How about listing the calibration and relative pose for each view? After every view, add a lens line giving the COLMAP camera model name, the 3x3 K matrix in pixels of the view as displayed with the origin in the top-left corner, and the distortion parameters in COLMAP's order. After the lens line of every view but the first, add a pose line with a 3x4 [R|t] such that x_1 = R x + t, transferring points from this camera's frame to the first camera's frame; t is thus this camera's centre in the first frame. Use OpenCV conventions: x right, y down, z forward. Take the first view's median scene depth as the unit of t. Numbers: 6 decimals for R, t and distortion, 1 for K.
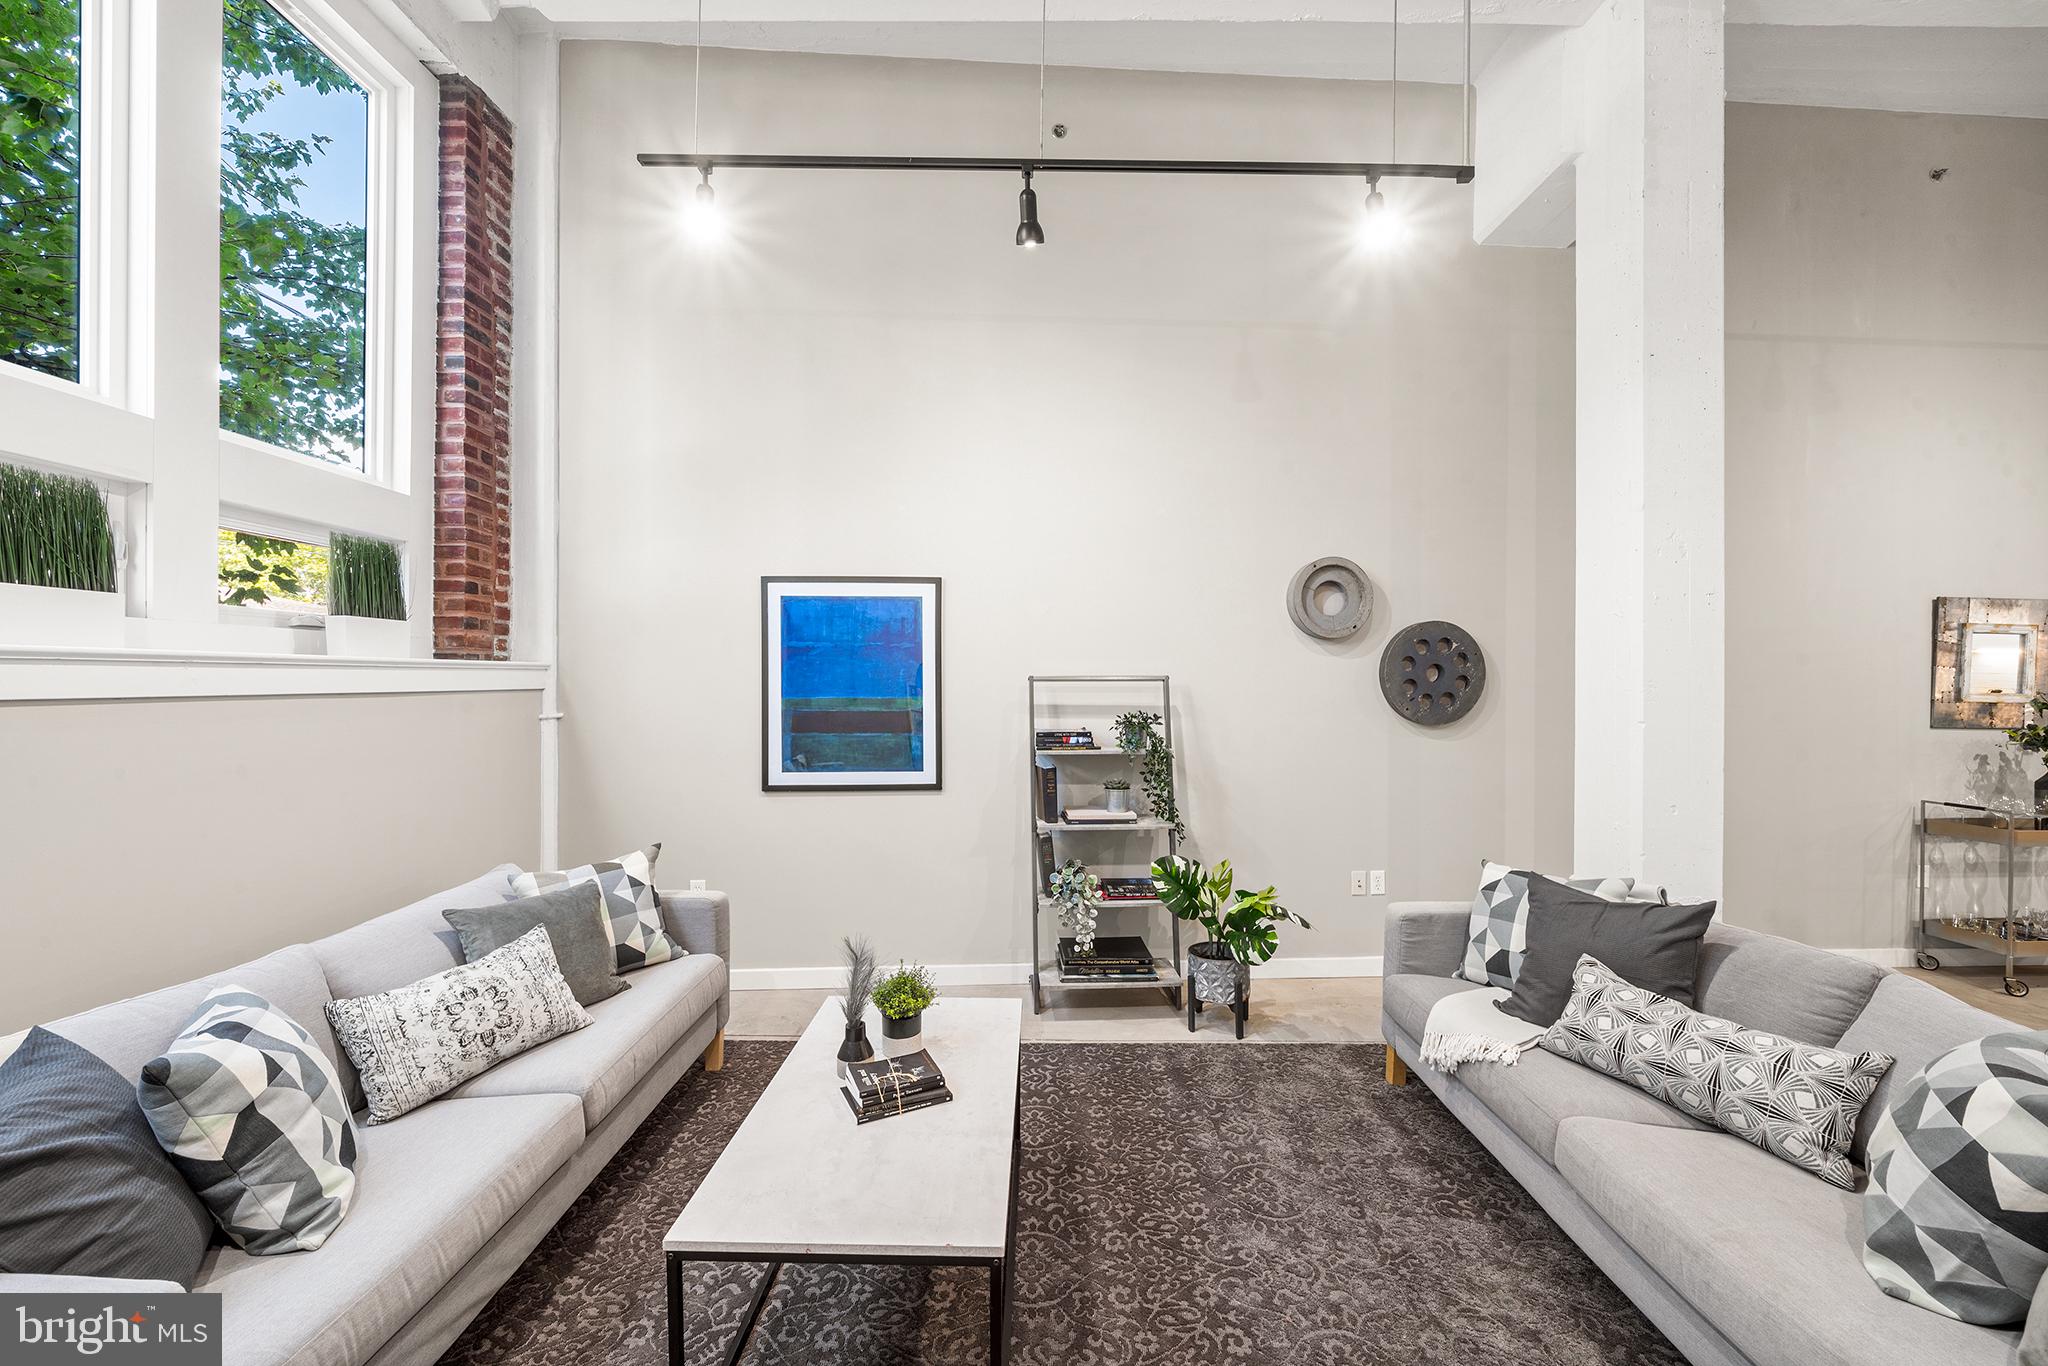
lens RADIAL K [[799.4, 0, 1023.3], [0, 799.4, 683.3], [0, 0, 1]] dist [-0.002327, 0.000323]
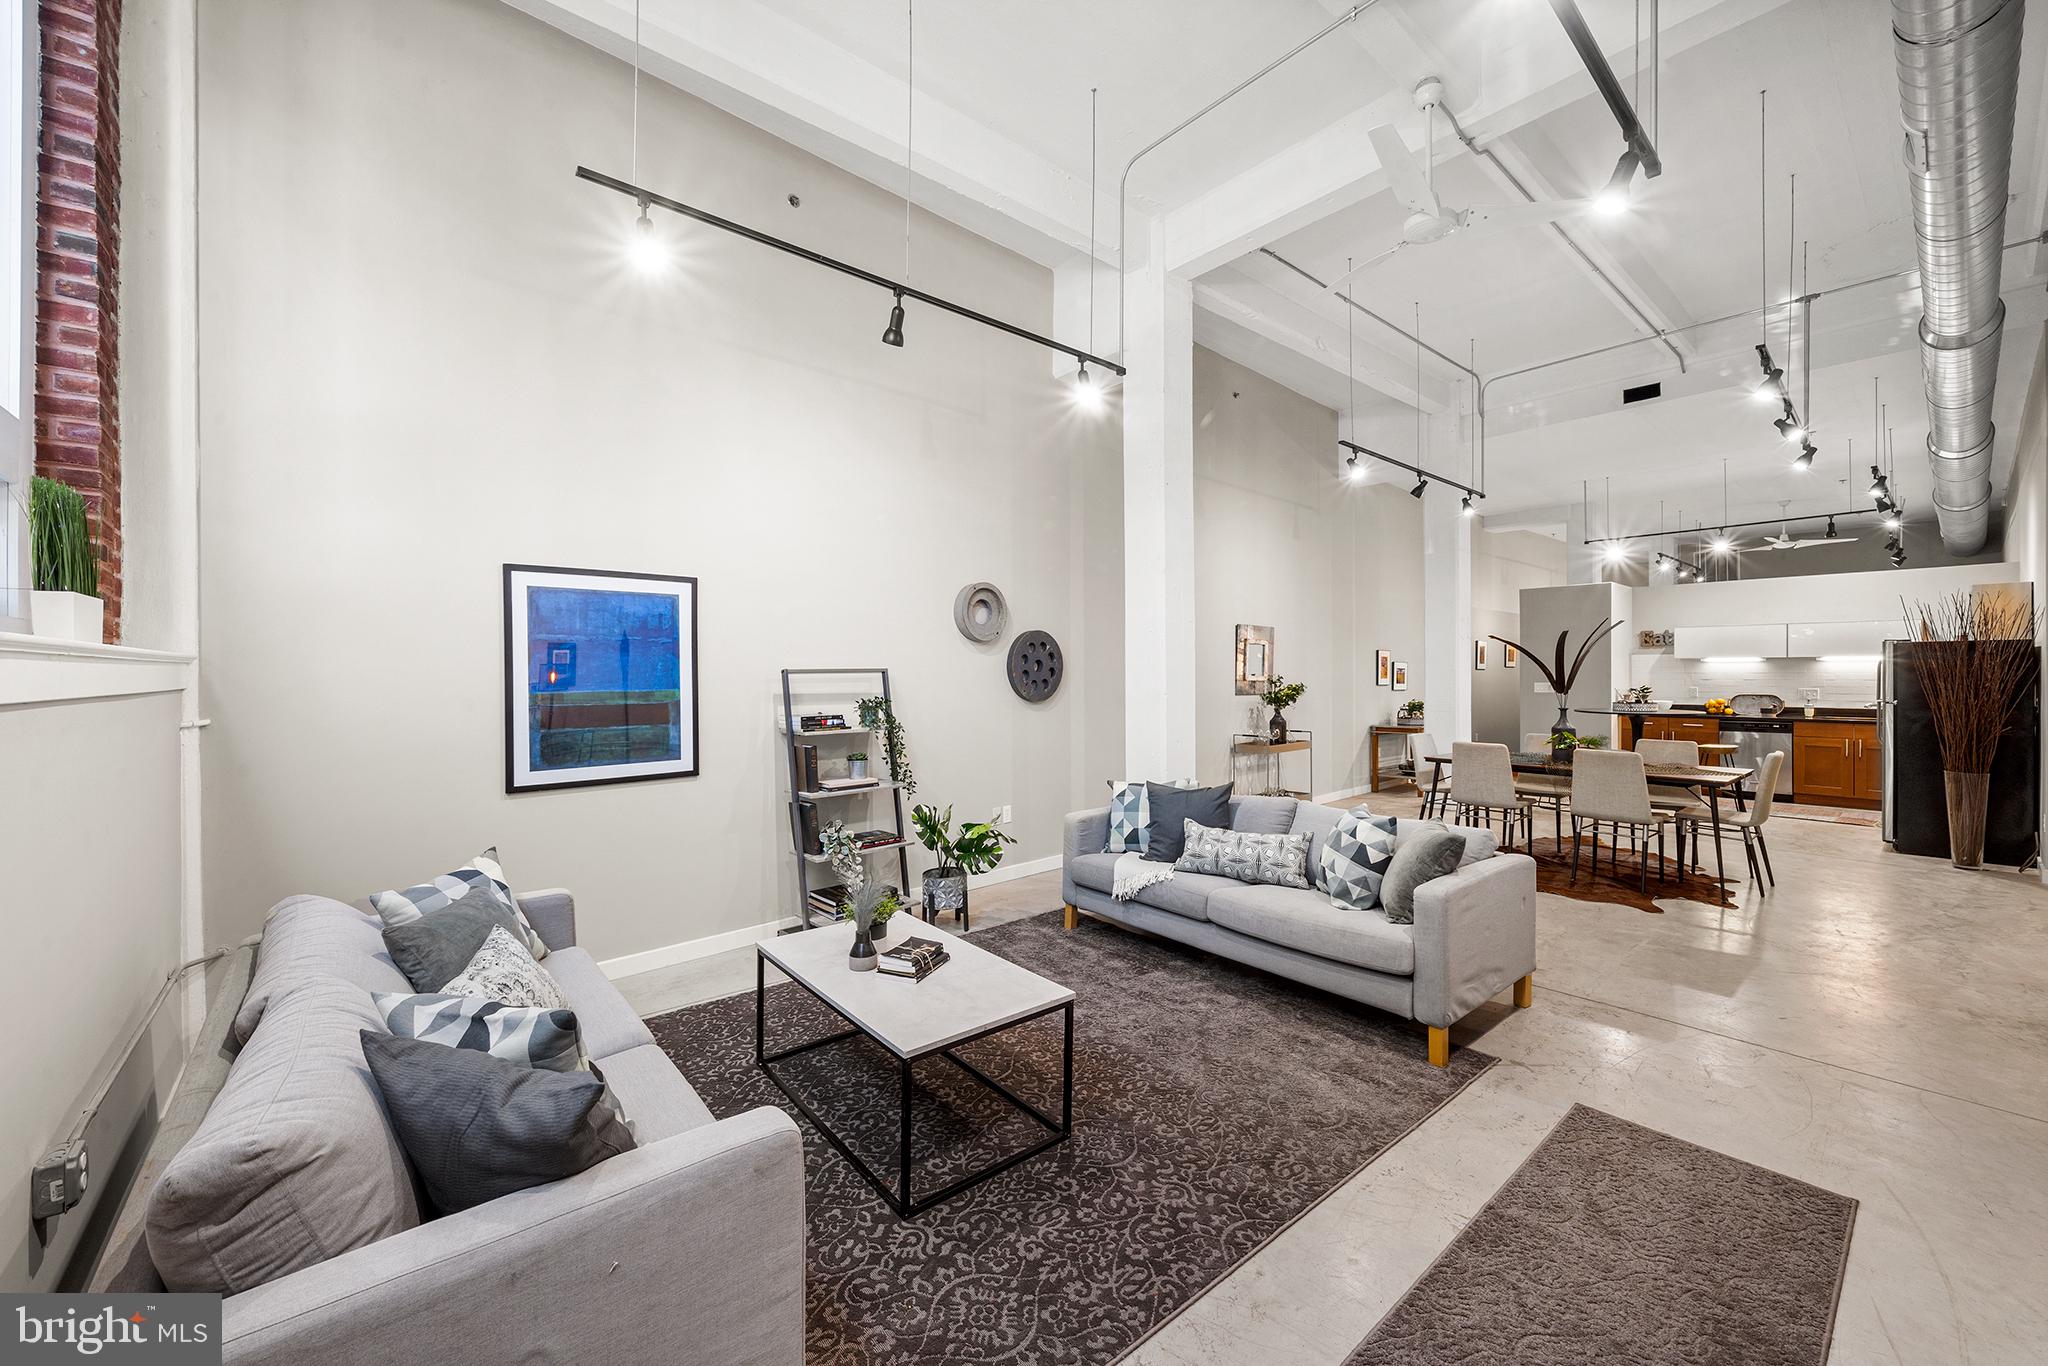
lens RADIAL K [[799.4, 0, 1020.9], [0, 799.4, 675.0], [0, 0, 1]] dist [-0.002327, 0.000323]
pose [[0.764891, -0.008947, 0.644098, -0.501012], [0.009250, 0.999953, 0.002906, -0.000956], [-0.644094, 0.003735, 0.764937, -0.110614]]
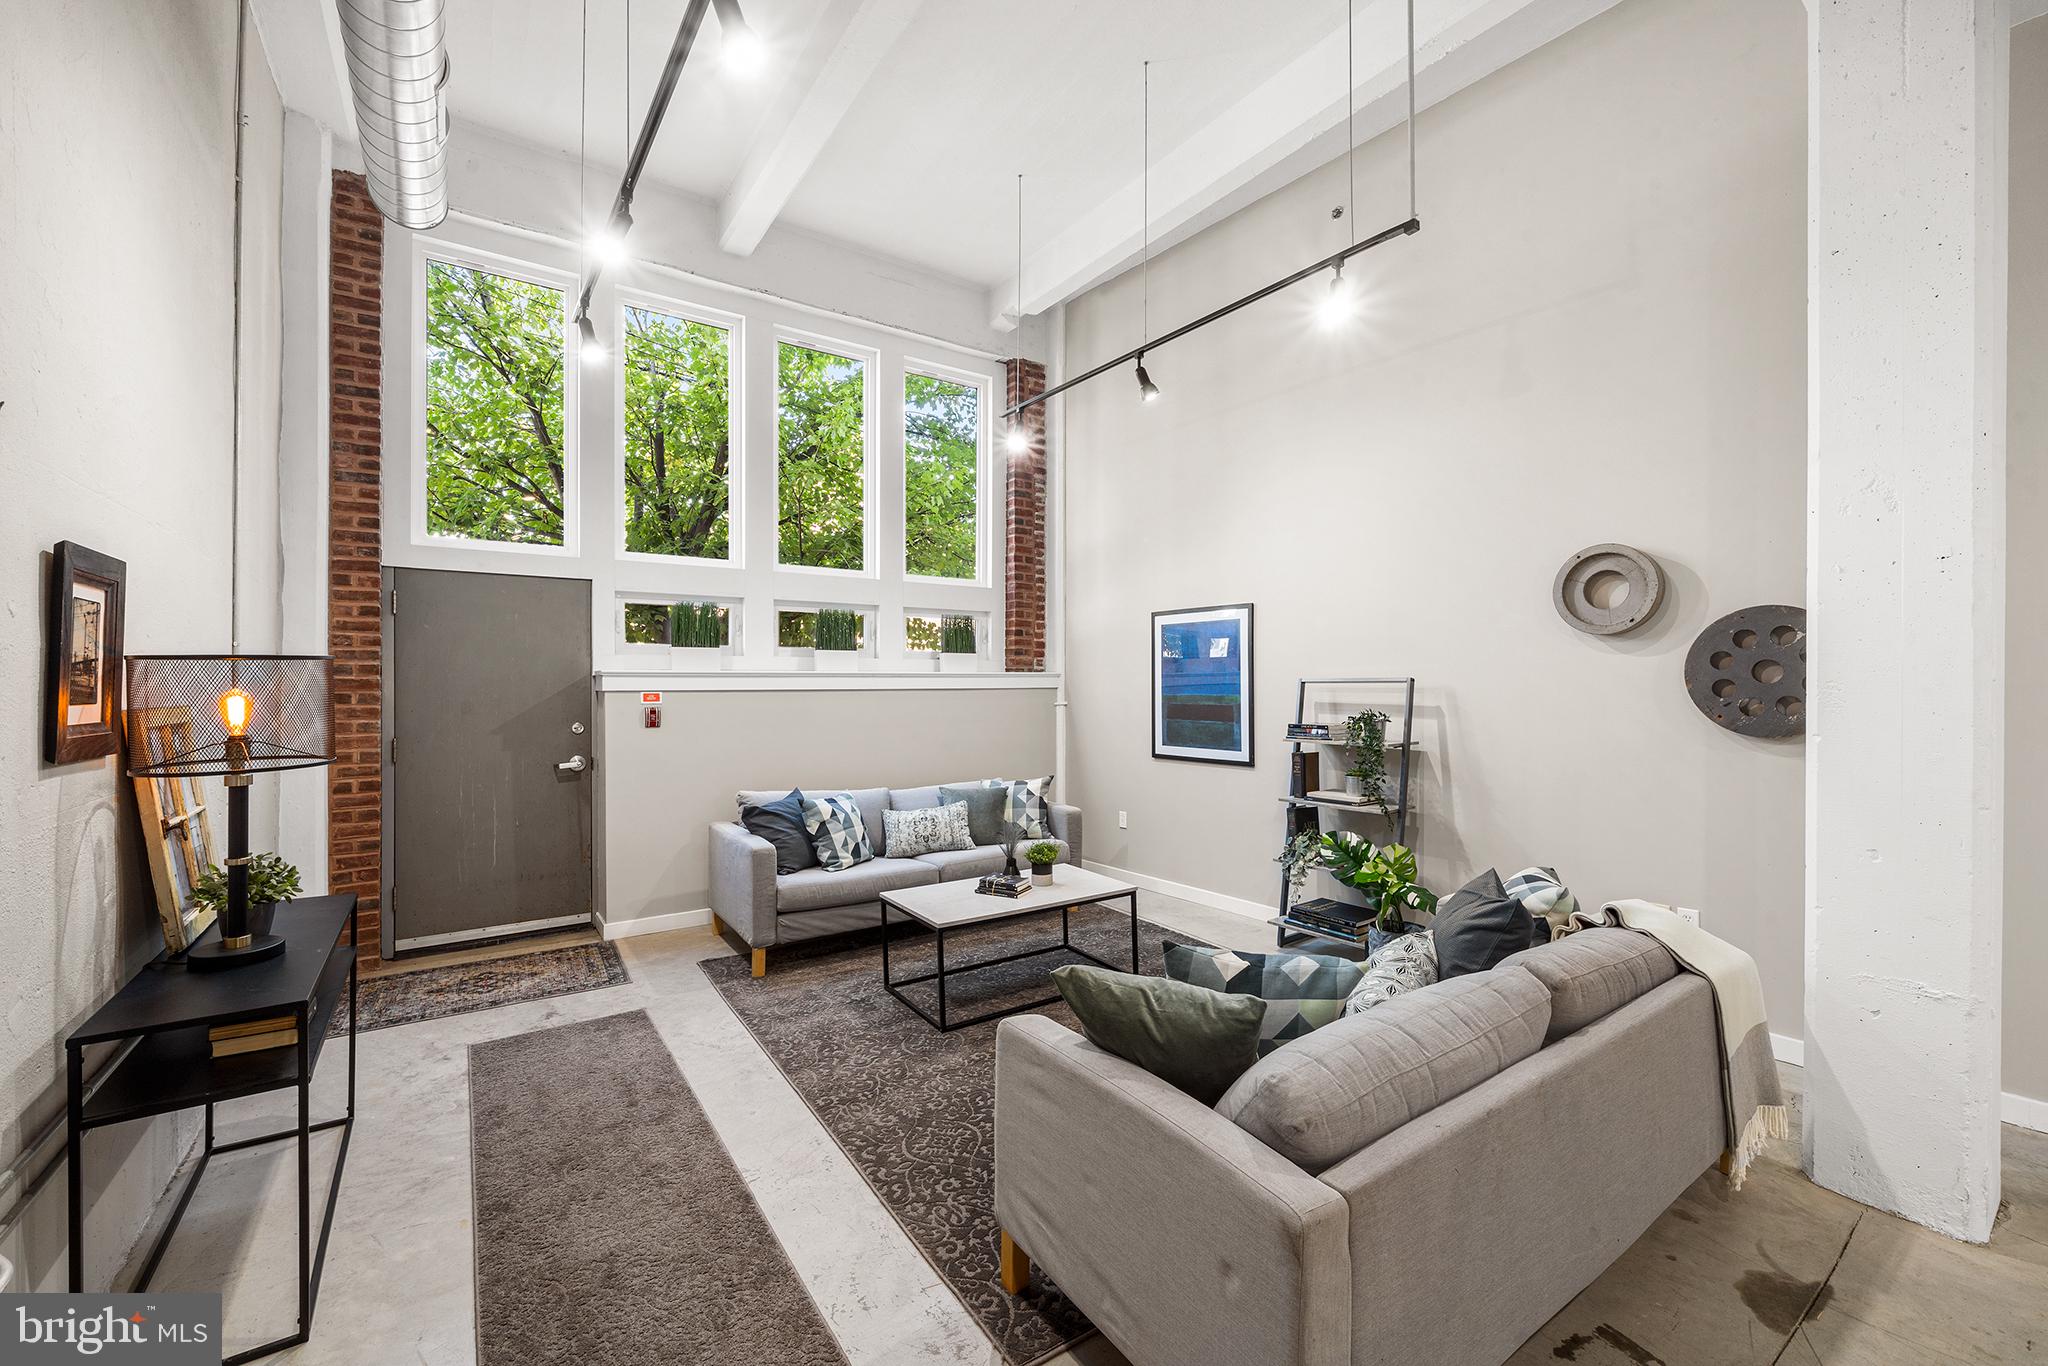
lens RADIAL K [[817.9, 0, 1028.5], [0, 817.9, 687.2], [0, 0, 1]] dist [-0.001844, -0.000472]
pose [[0.575873, 0.002925, -0.817534, 0.838264], [-0.002577, 0.999995, 0.001763, 0.002843], [0.817535, 0.001092, 0.575877, -0.066409]]
